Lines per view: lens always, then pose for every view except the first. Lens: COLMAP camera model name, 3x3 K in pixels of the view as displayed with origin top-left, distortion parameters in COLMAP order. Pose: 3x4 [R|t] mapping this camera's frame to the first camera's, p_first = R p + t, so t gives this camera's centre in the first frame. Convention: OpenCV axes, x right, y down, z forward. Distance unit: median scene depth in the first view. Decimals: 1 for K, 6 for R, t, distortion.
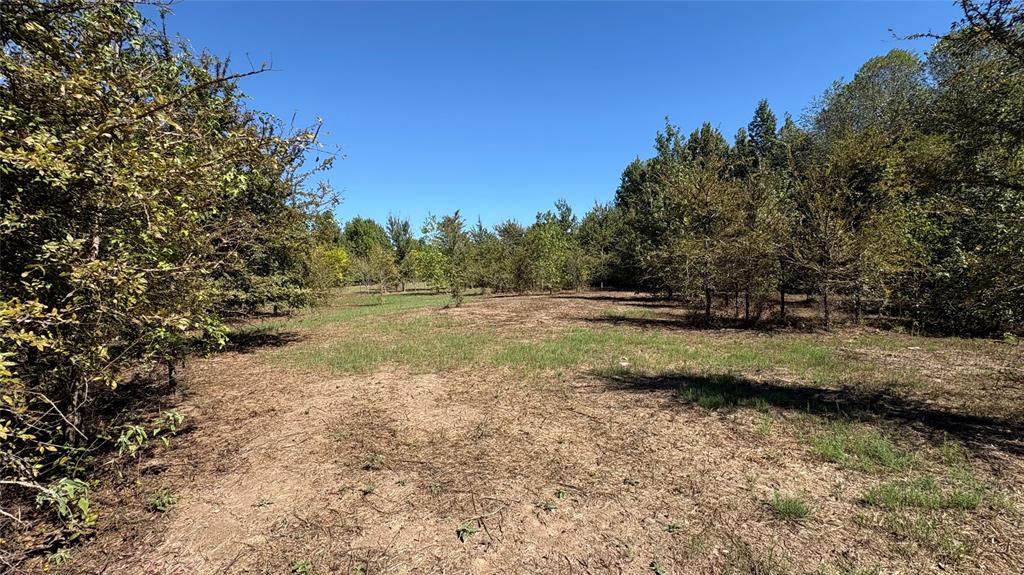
lens RADIAL K [[409.1, 0, 513.9], [0, 409.1, 282.7], [0, 0, 1]] dist [0.003810, -0.000207]
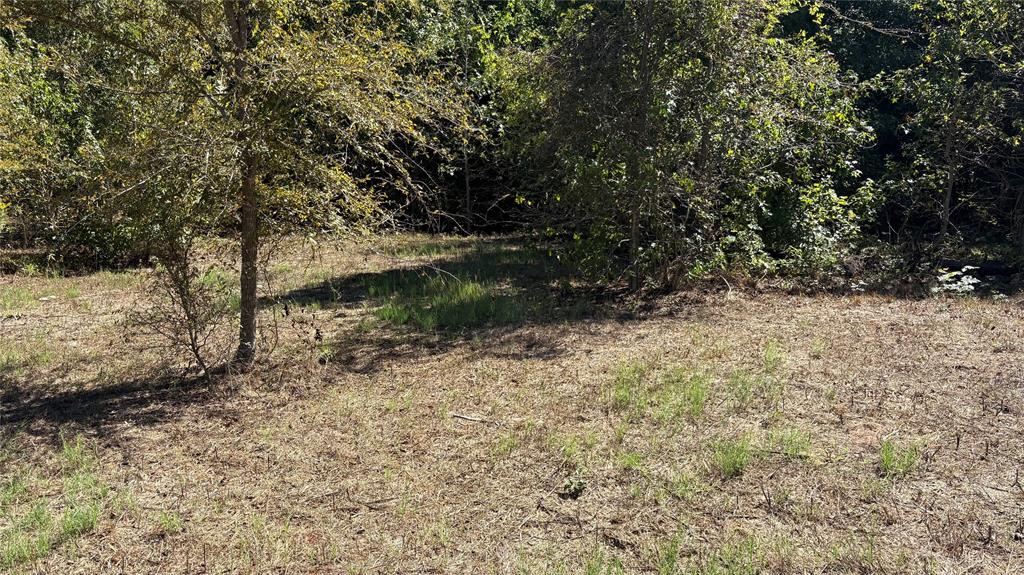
lens RADIAL K [[812.1, 0, 509.2], [0, 812.1, 286.3], [0, 0, 1]] dist [0.060775, -0.065107]
pose [[0.301829, -0.138764, 0.943209, 0.035528], [0.035398, 0.990300, 0.134365, 0.003240], [-0.952705, -0.007168, 0.303813, -0.009762]]
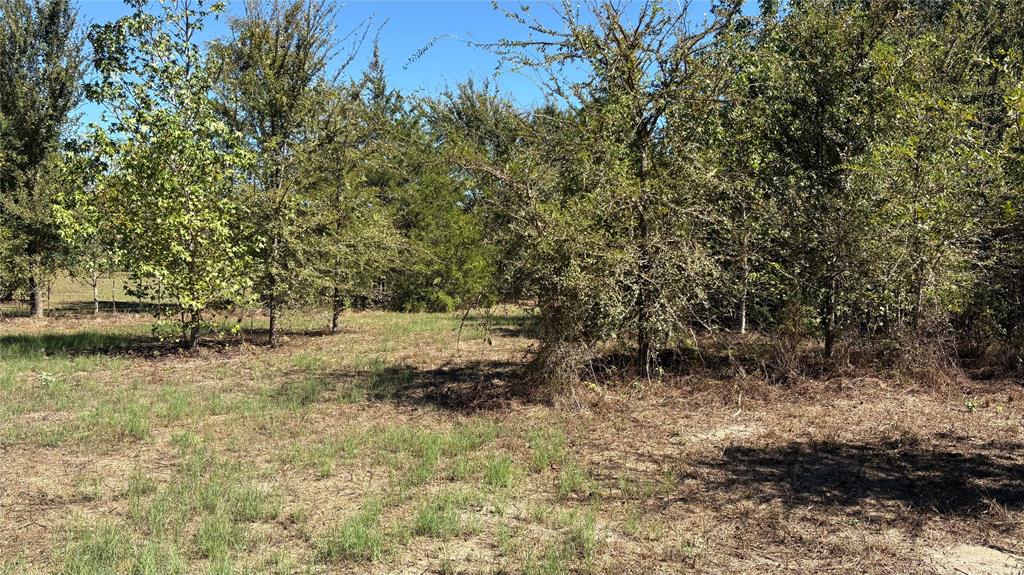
lens RADIAL K [[812.1, 0, 520.5], [0, 812.1, 281.9], [0, 0, 1]] dist [0.060775, -0.065107]
pose [[0.984490, 0.043111, 0.170062, -0.477107], [-0.041306, 0.999046, -0.014140, -0.012116], [-0.170510, 0.006896, 0.985332, 2.809752]]
